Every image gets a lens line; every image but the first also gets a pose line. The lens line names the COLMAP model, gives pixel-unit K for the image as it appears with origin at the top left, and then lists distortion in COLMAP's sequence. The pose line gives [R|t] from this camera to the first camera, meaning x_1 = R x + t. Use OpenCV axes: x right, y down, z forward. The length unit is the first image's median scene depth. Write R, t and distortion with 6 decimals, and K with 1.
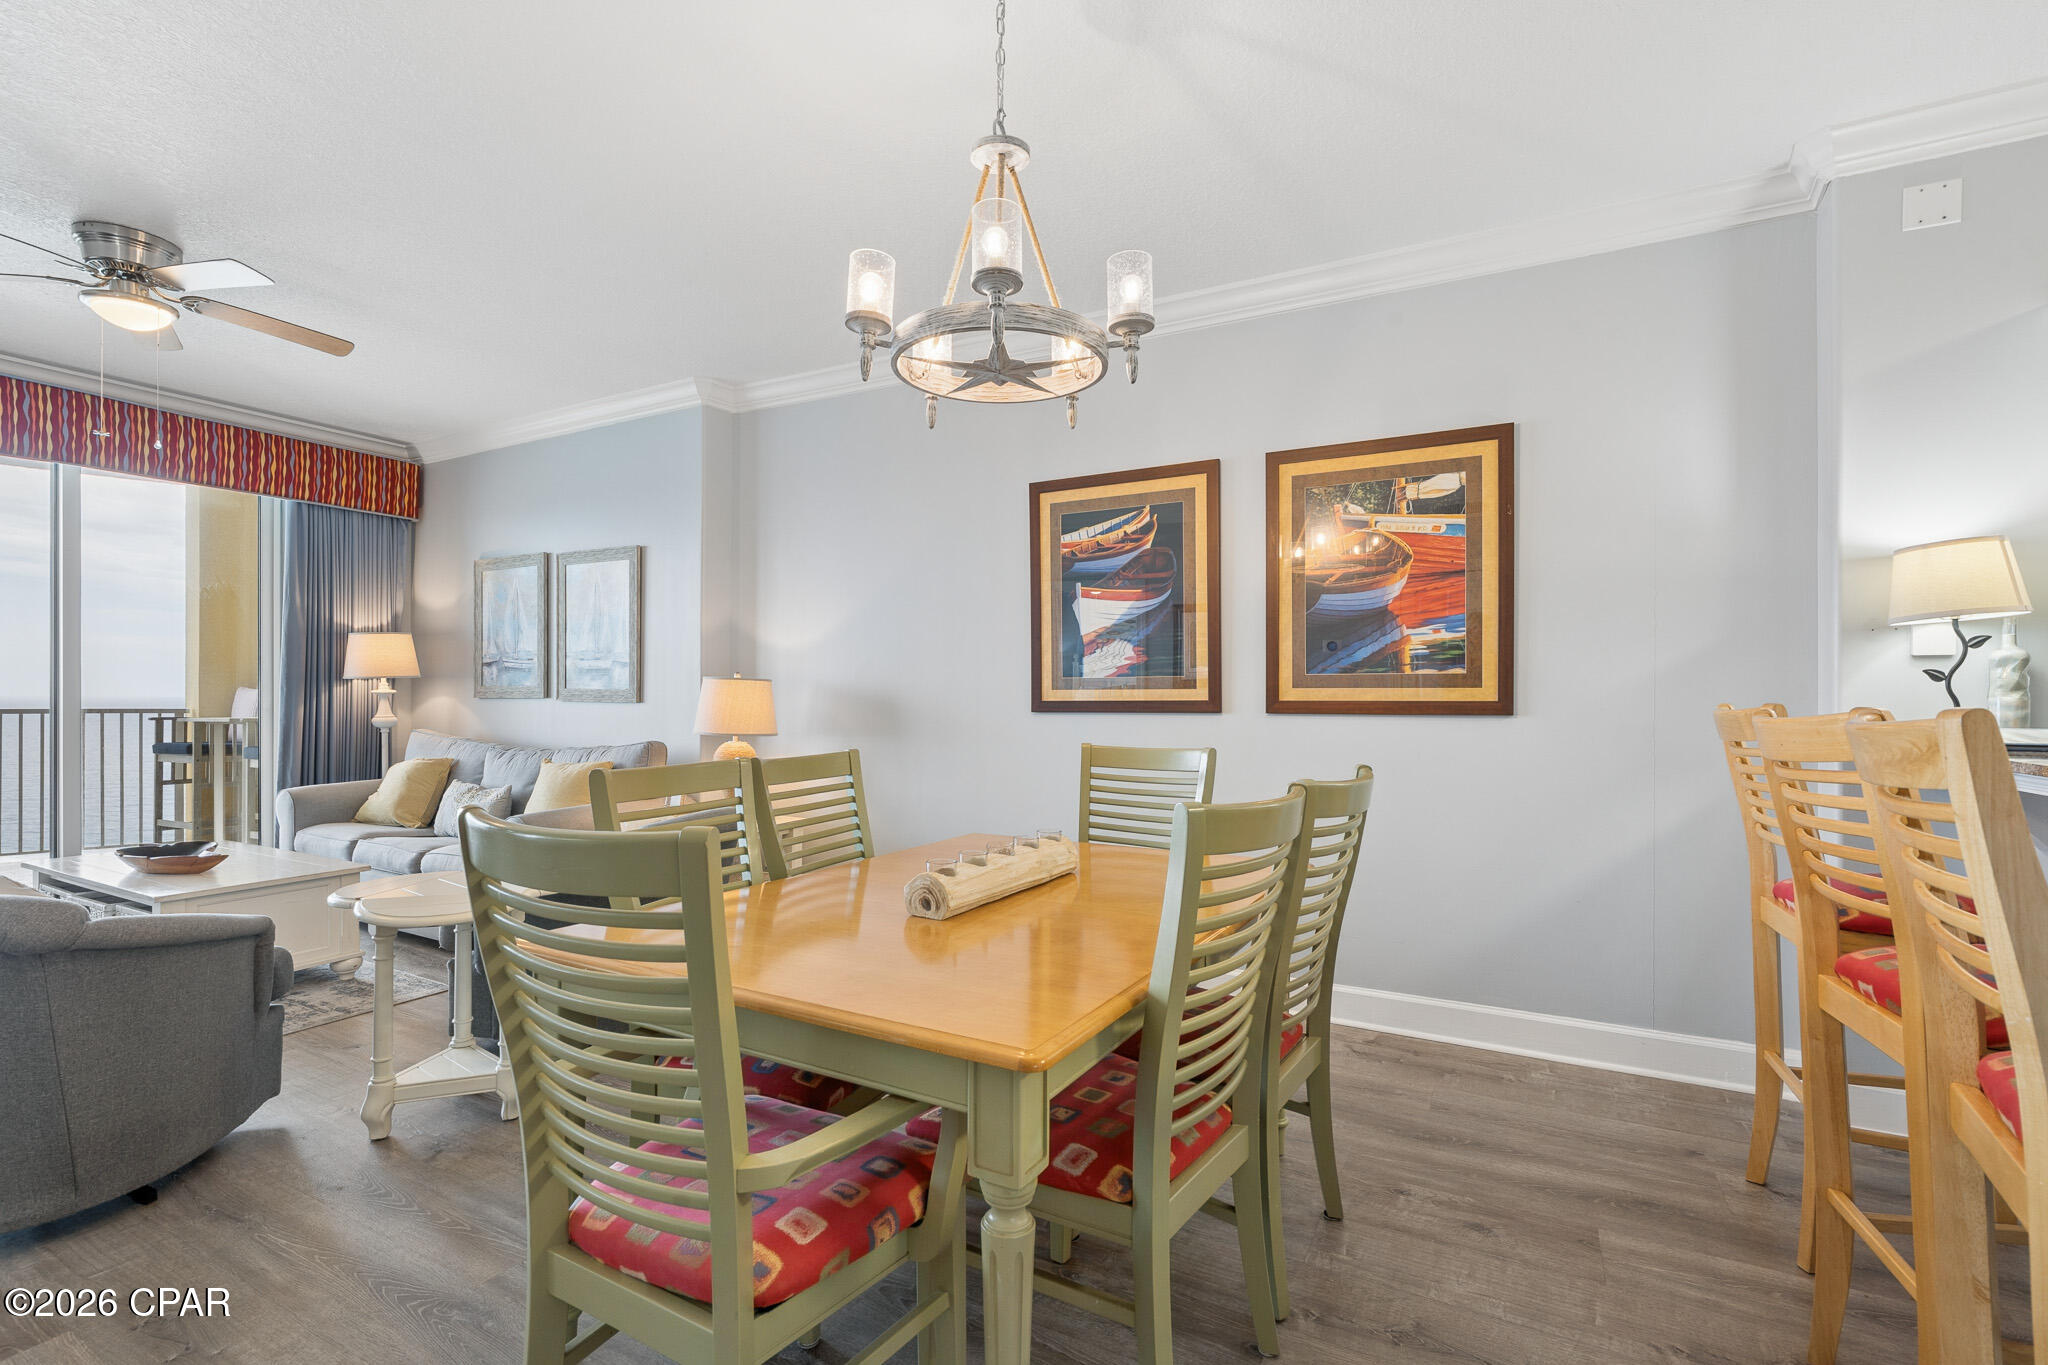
lens RADIAL K [[925.5, 0, 1023.7], [0, 925.5, 699.4], [0, 0, 1]] dist [-0.005181, 0.002037]
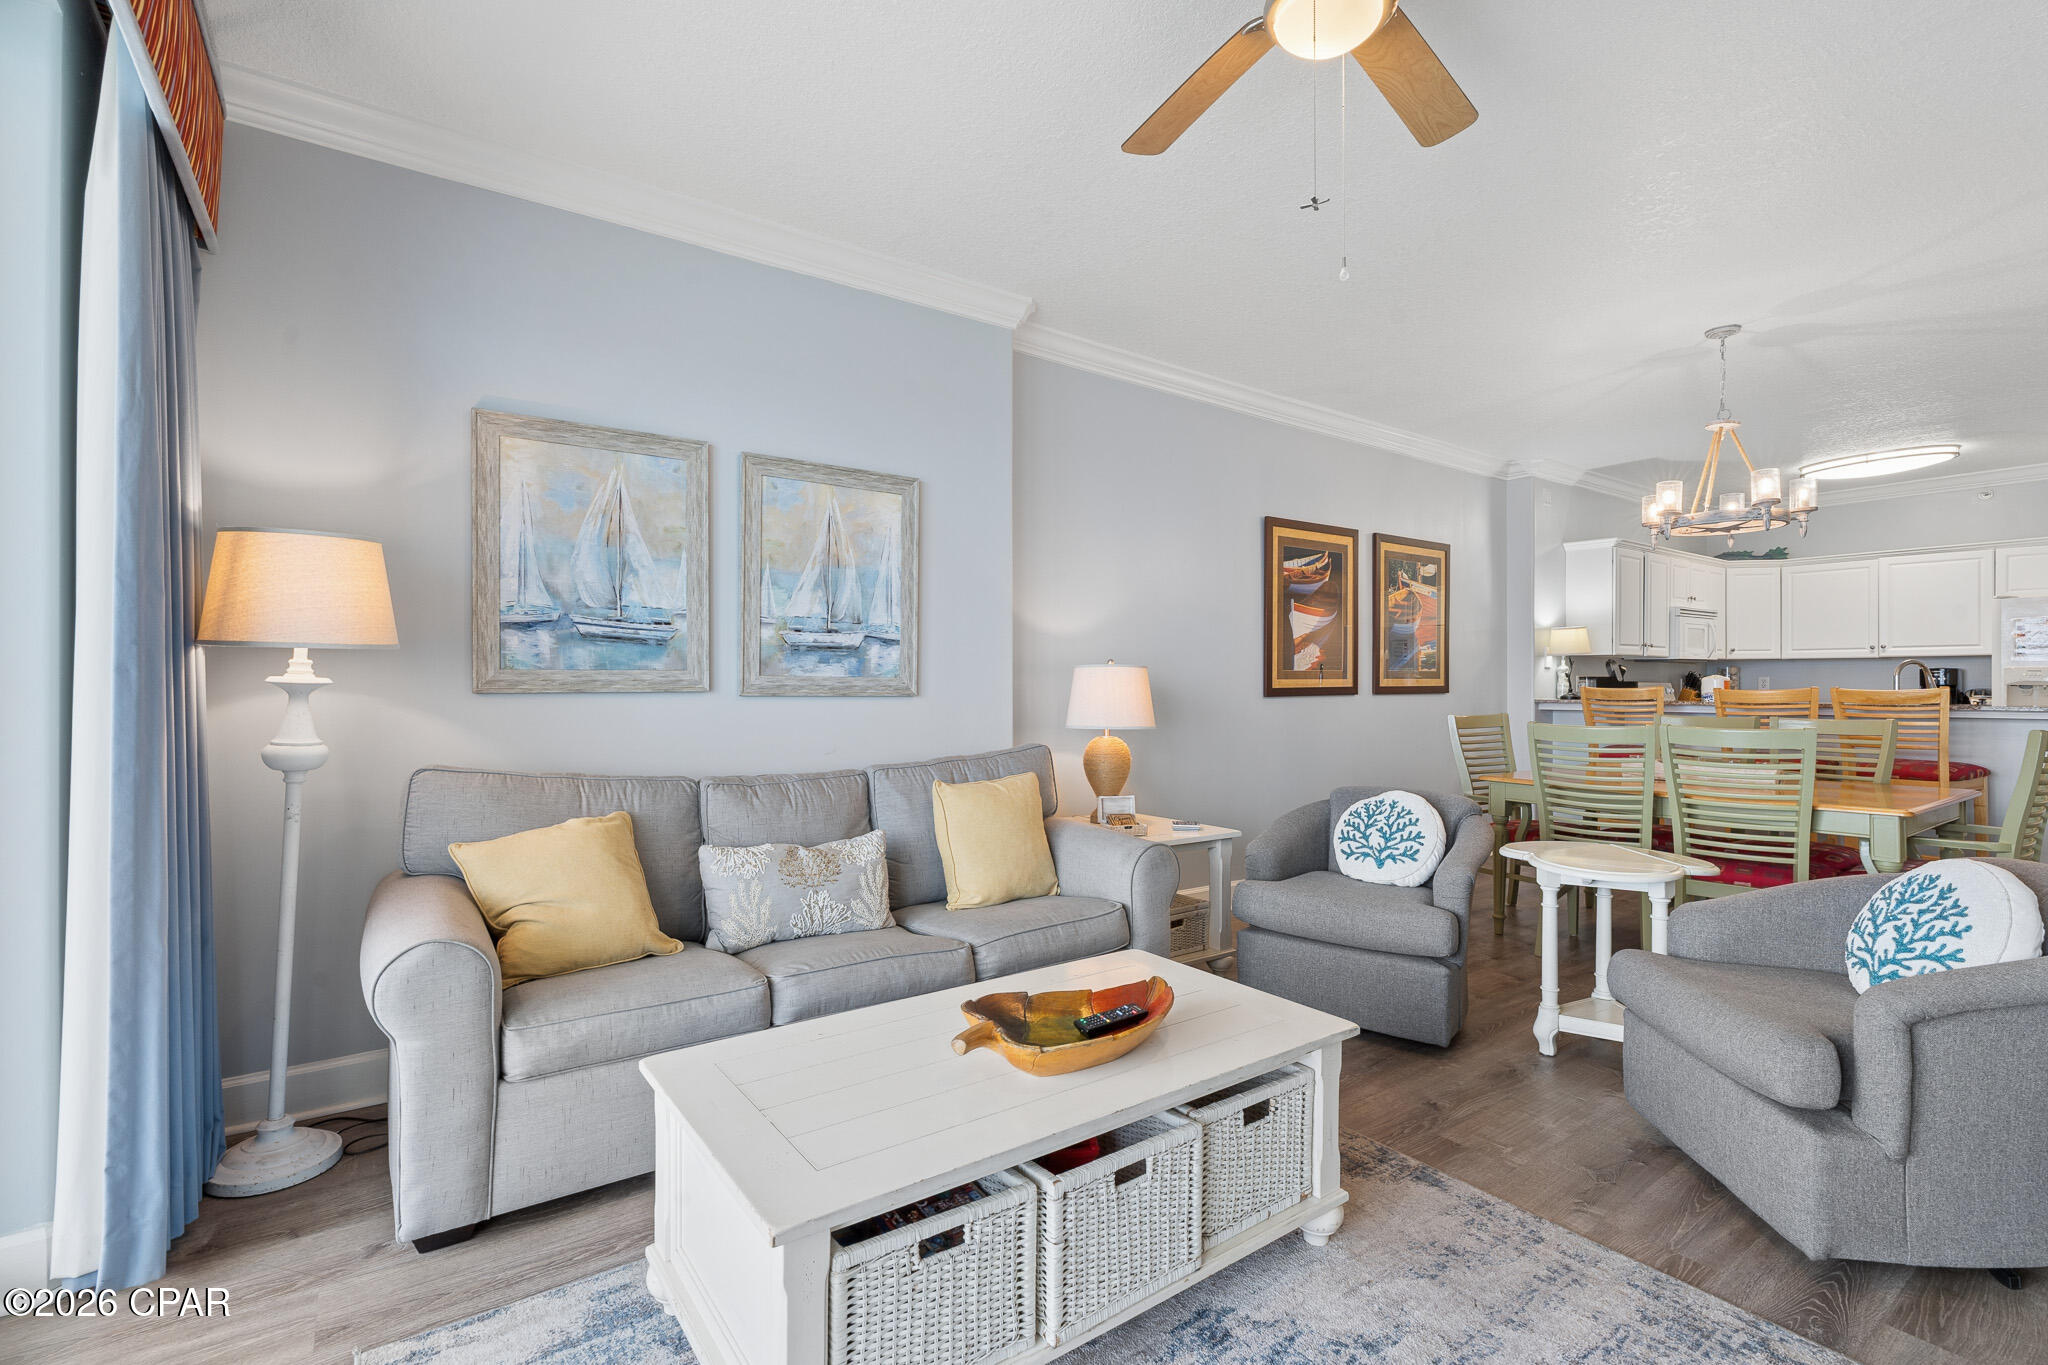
lens RADIAL K [[925.5, 0, 1022.1], [0, 925.5, 682.8], [0, 0, 1]] dist [-0.005181, 0.002037]
pose [[0.432116, -0.003742, 0.901810, -1.373185], [0.004452, 0.999988, 0.002016, -0.010539], [-0.901807, 0.003144, 0.432128, 0.812625]]
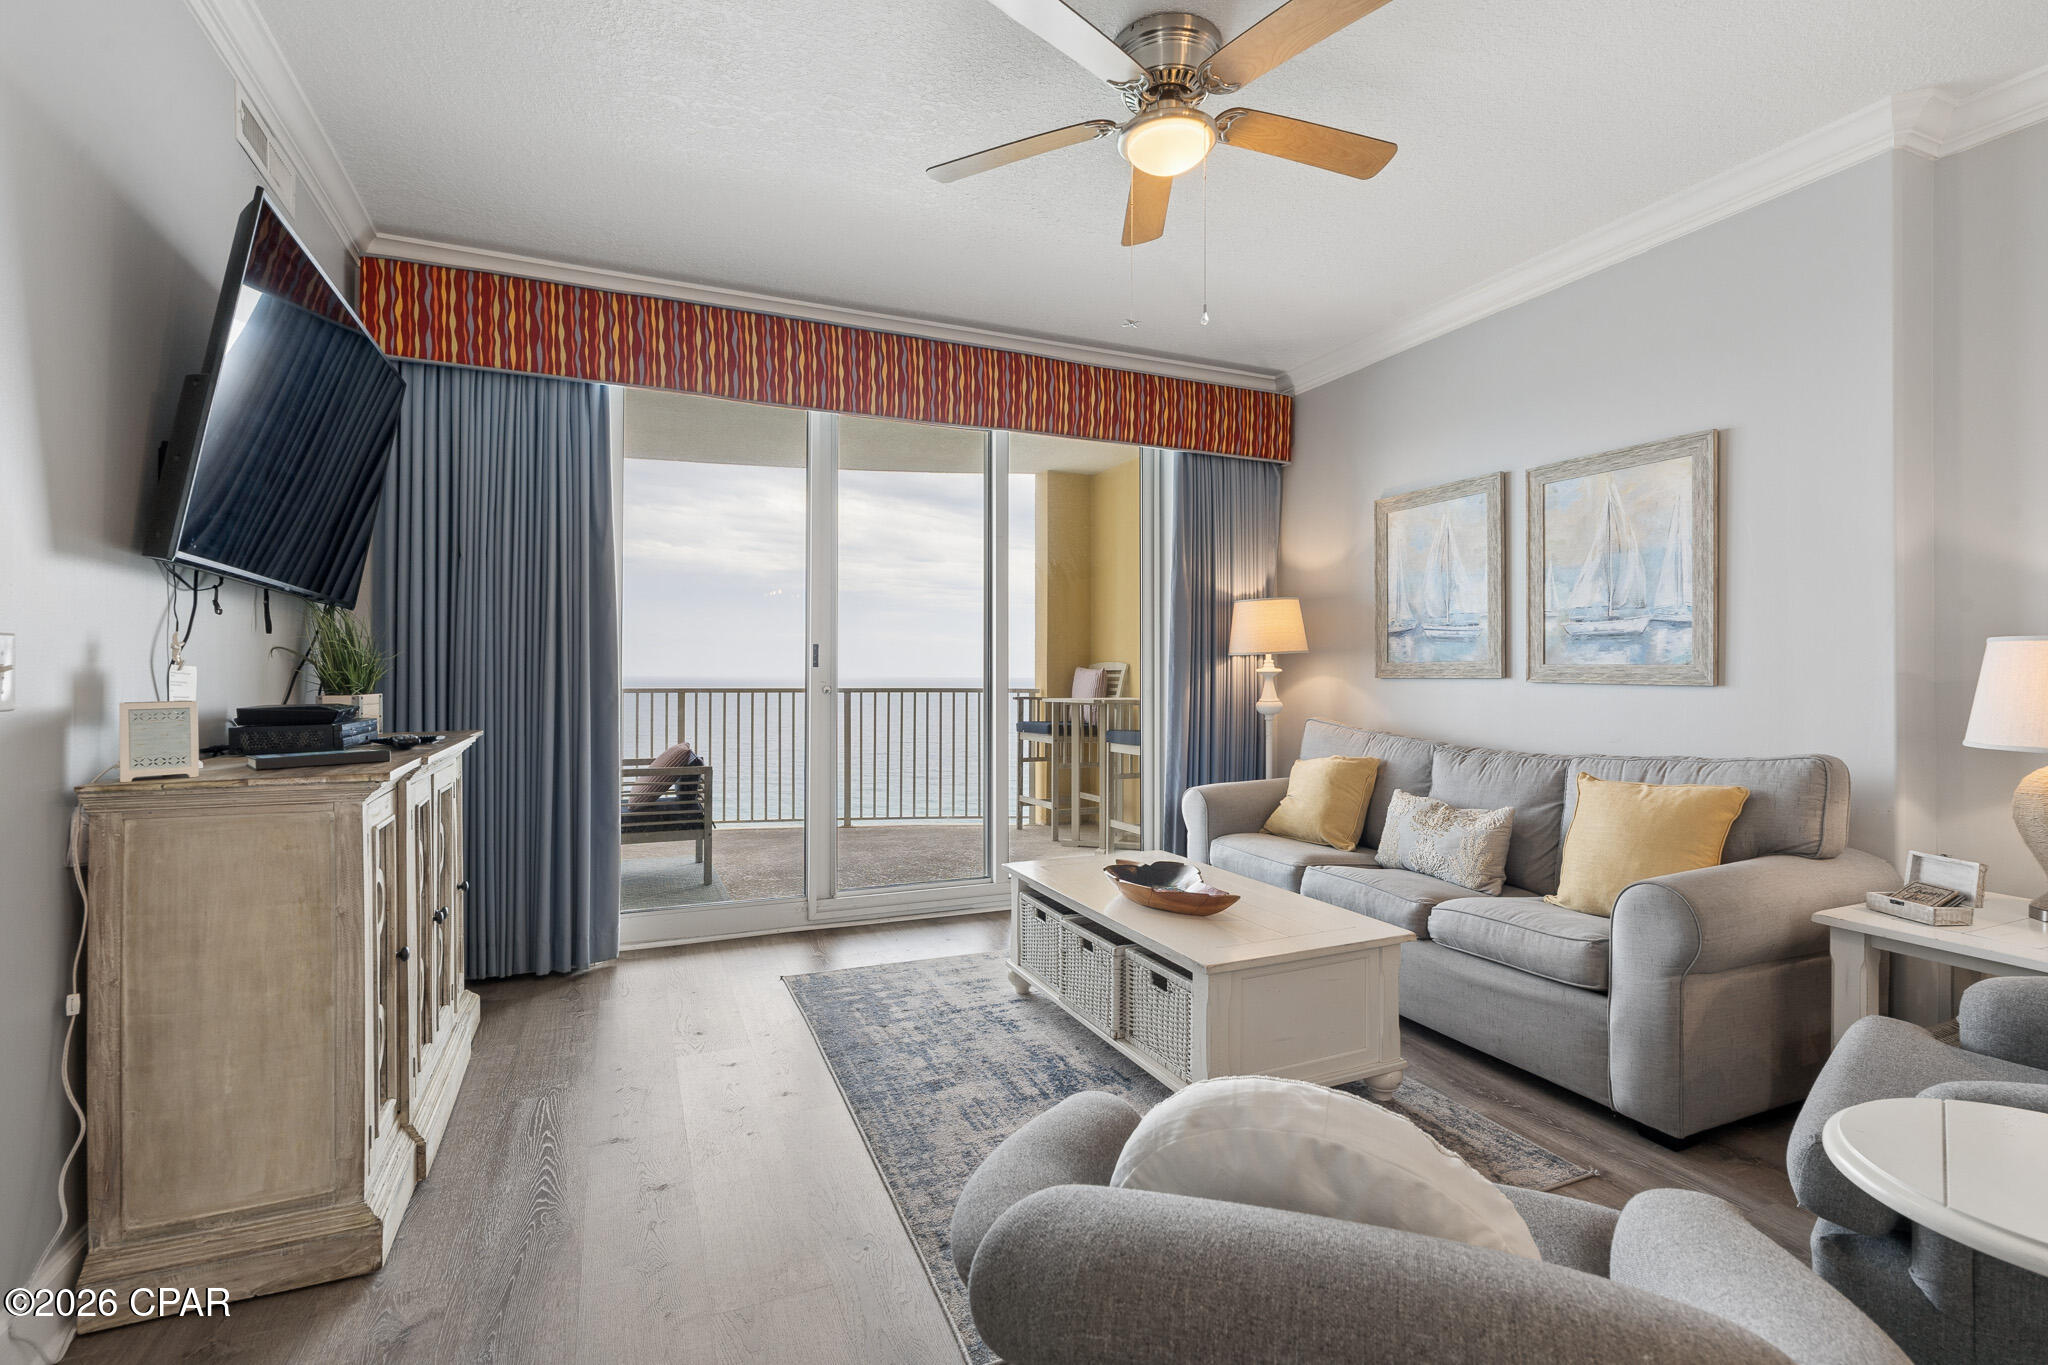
lens RADIAL K [[925.5, 0, 1021.2], [0, 925.5, 669.6], [0, 0, 1]] dist [-0.005181, 0.002037]
pose [[0.791857, -0.005780, -0.610679, -0.542179], [-0.000966, 0.999942, -0.010716, -0.000362], [0.610706, 0.009075, 0.791805, 0.314706]]
